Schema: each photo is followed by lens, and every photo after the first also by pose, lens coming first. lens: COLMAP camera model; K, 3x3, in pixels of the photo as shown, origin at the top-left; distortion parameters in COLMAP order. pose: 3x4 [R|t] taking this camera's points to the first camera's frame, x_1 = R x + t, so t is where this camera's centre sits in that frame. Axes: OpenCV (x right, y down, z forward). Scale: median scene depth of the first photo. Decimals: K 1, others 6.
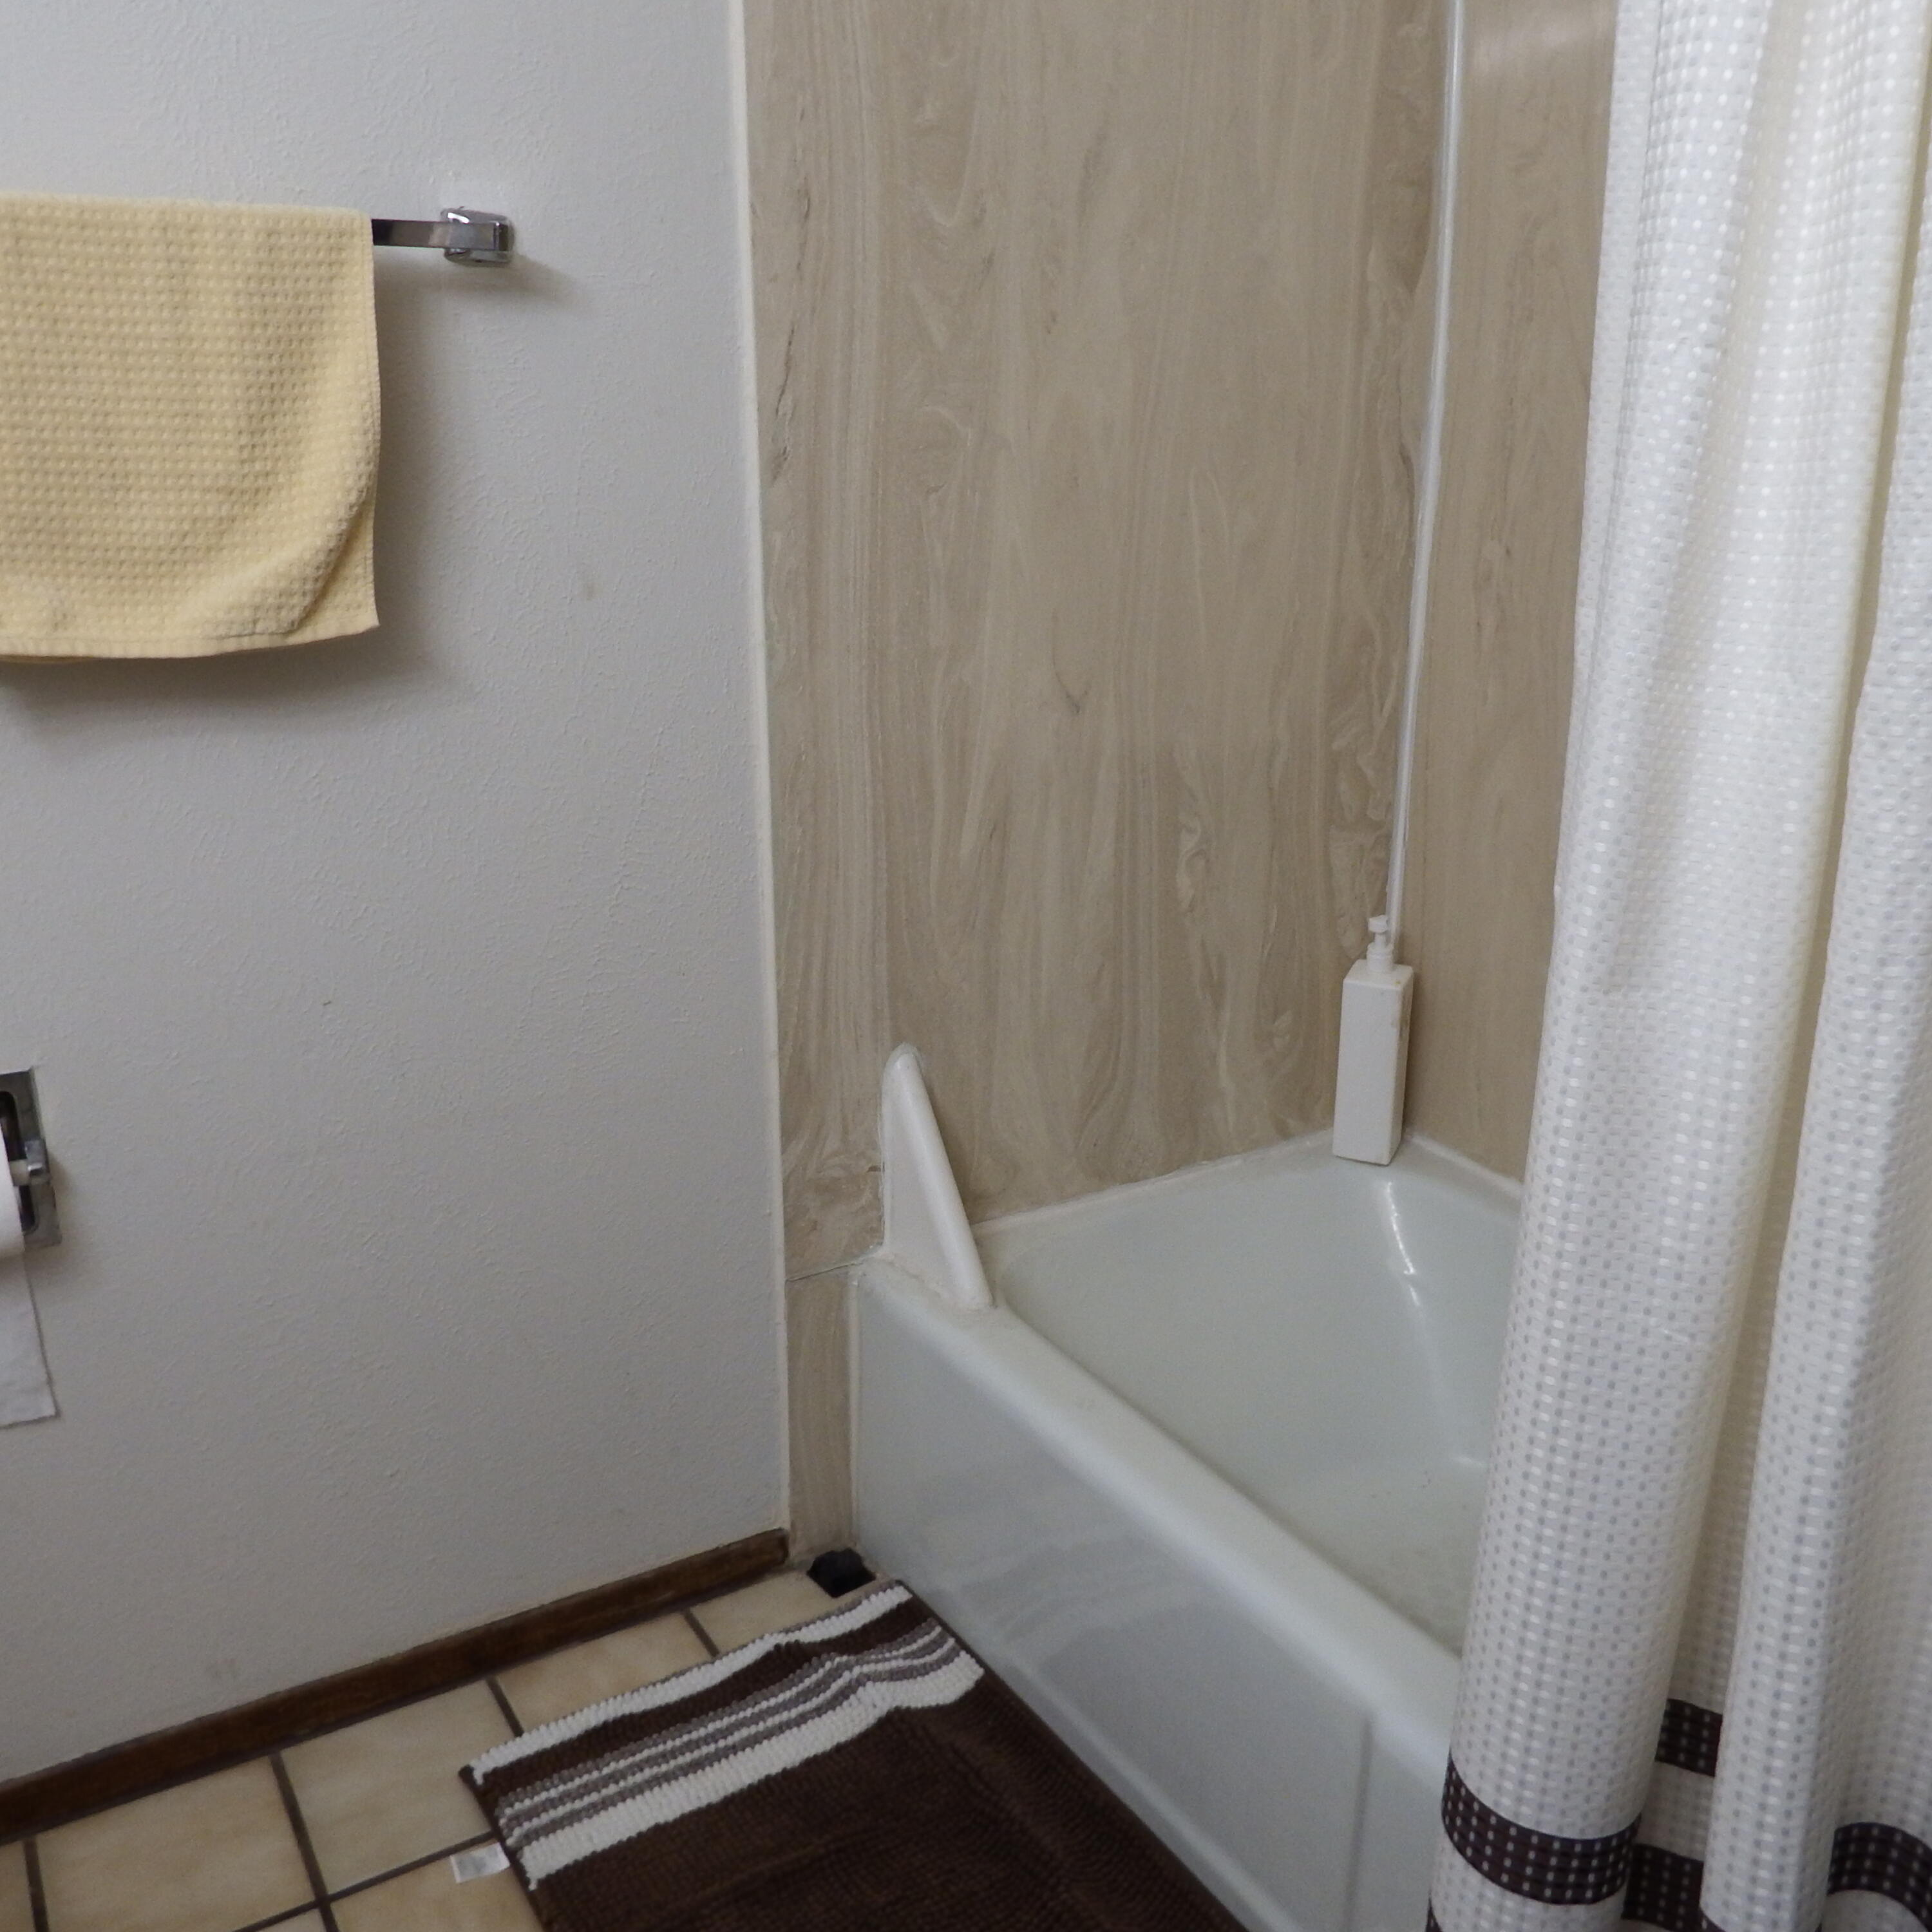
lens RADIAL K [[1843.1, 0, 964.3], [0, 1843.1, 989.1], [0, 0, 1]] dist [0.001907, -0.000777]
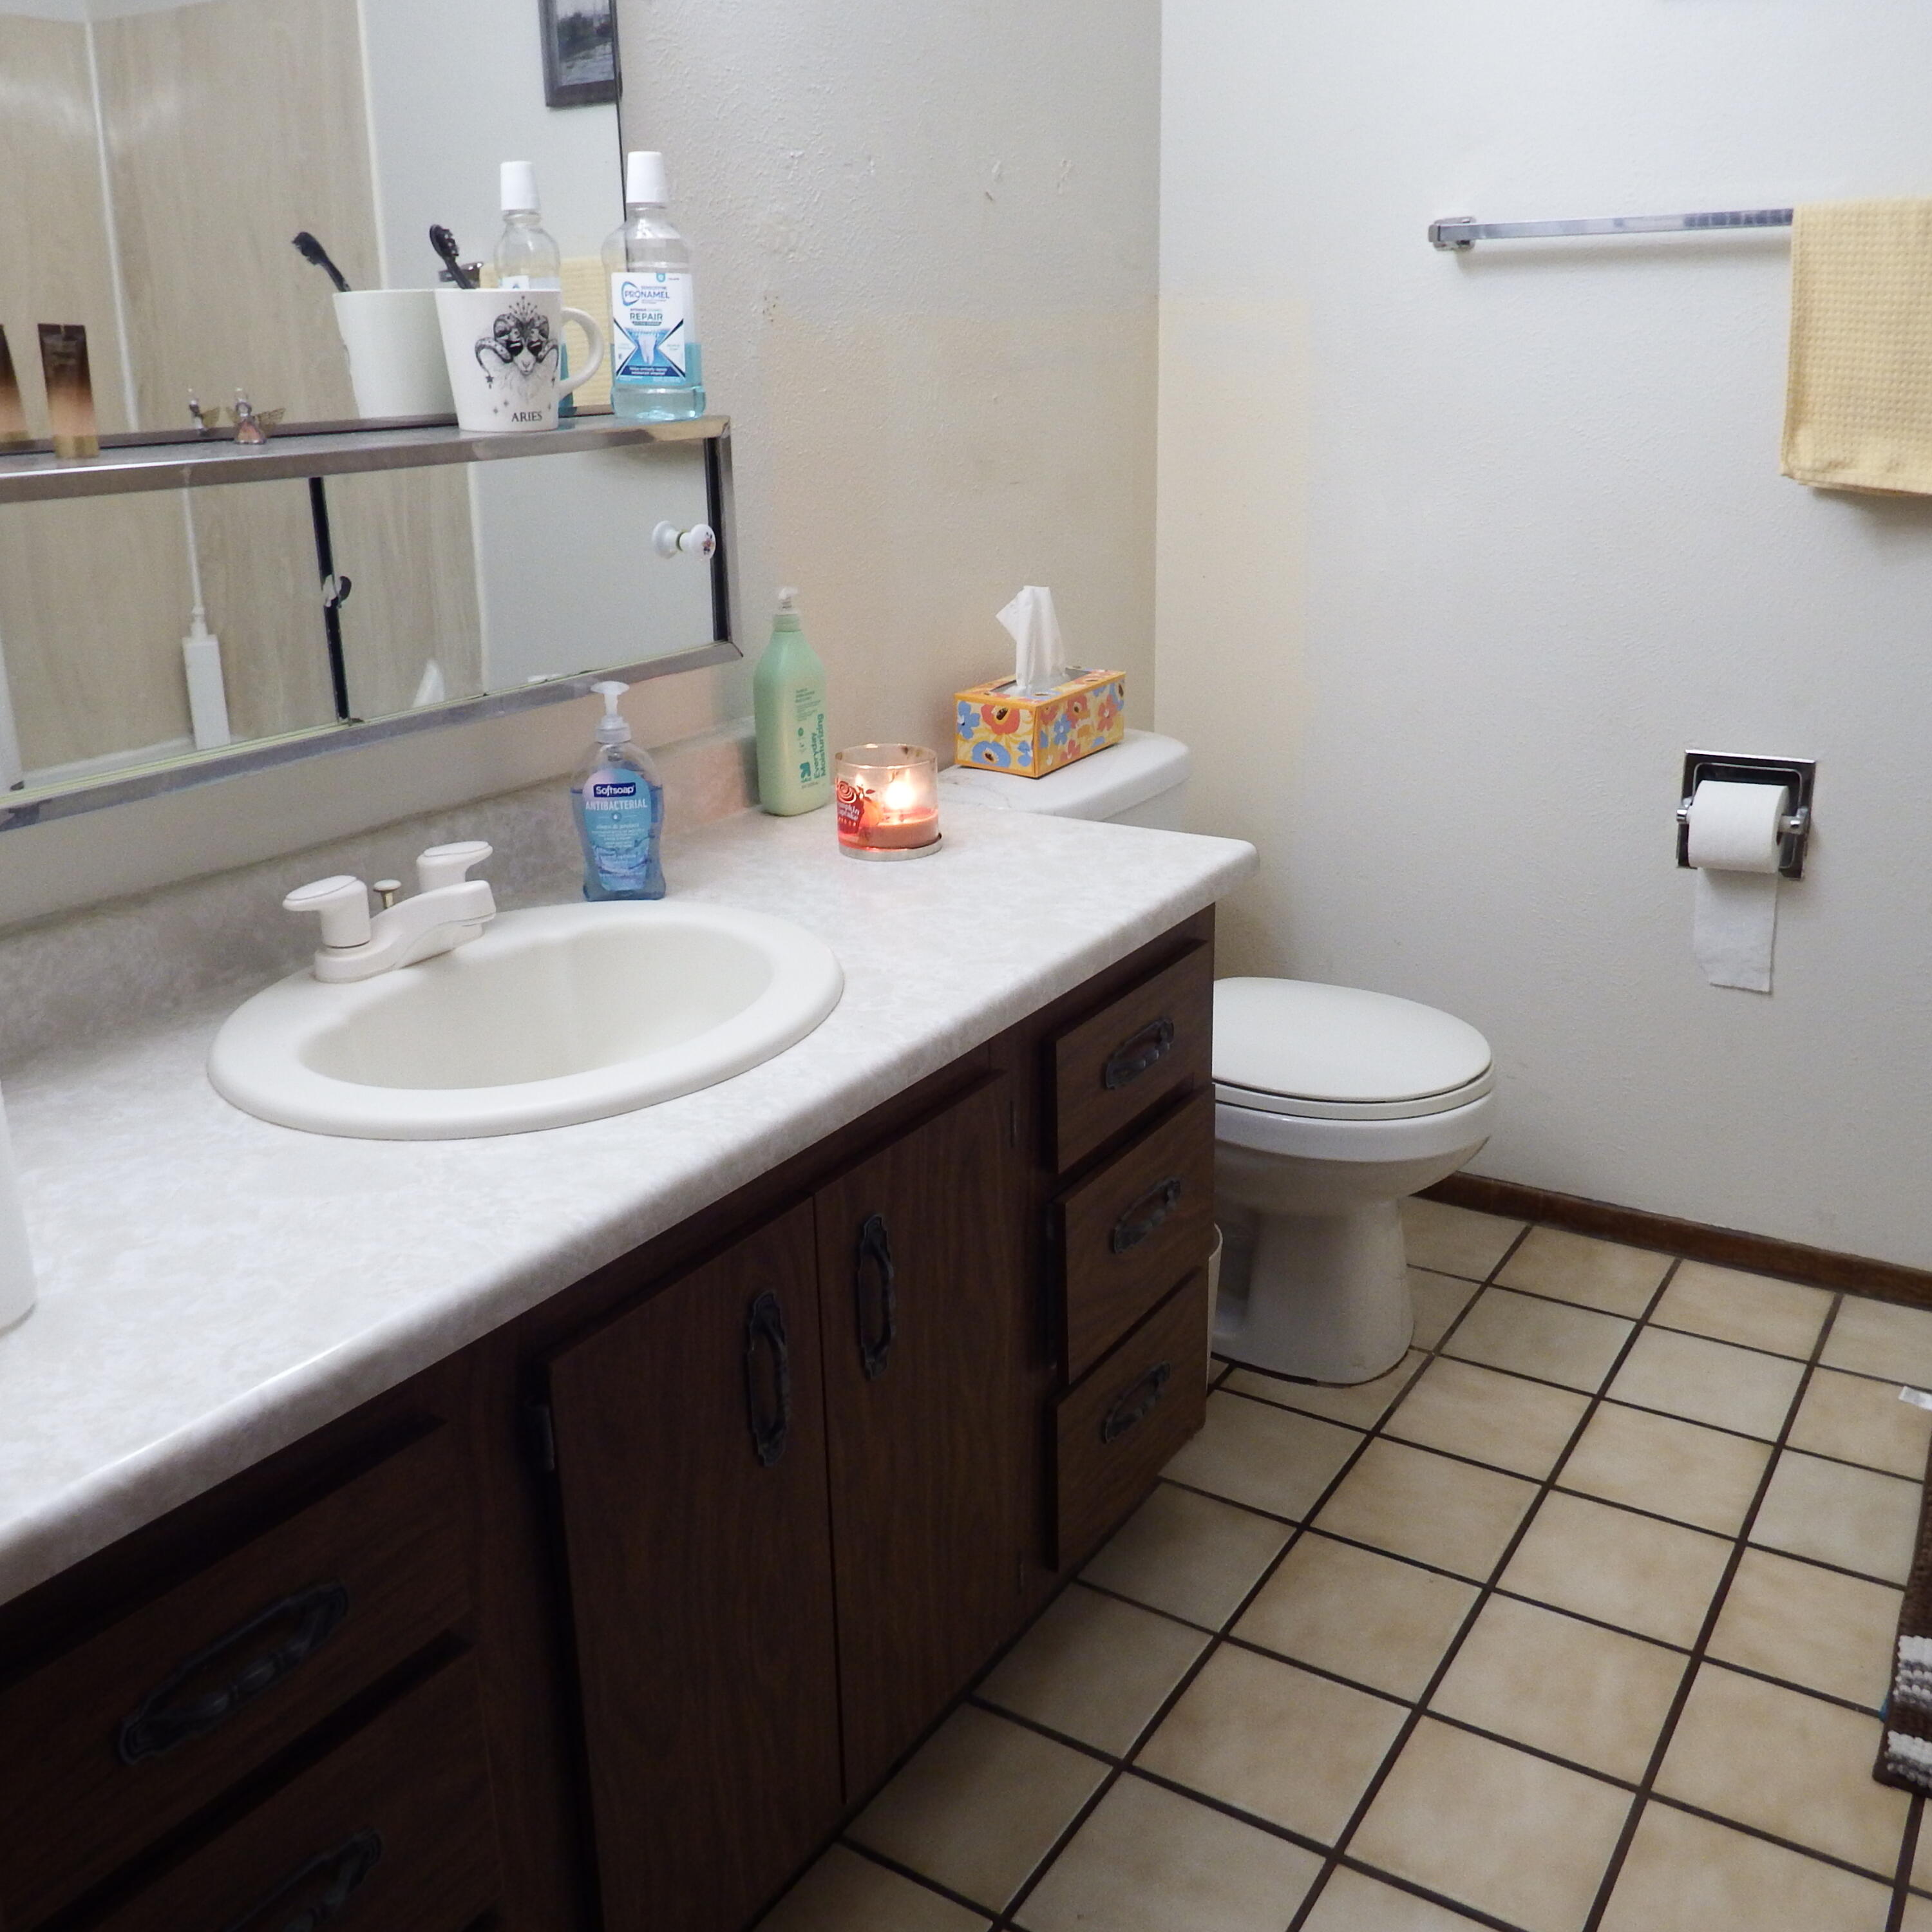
lens RADIAL K [[1748.0, 0, 966.0], [0, 1748.0, 966.0], [0, 0, 1]] dist [-0.070194, -0.015995]
pose [[0.428661, 0.259723, -0.865329, 0.506331], [-0.234171, 0.956997, 0.171234, 0.136562], [0.872590, 0.129234, 0.471047, -0.287352]]
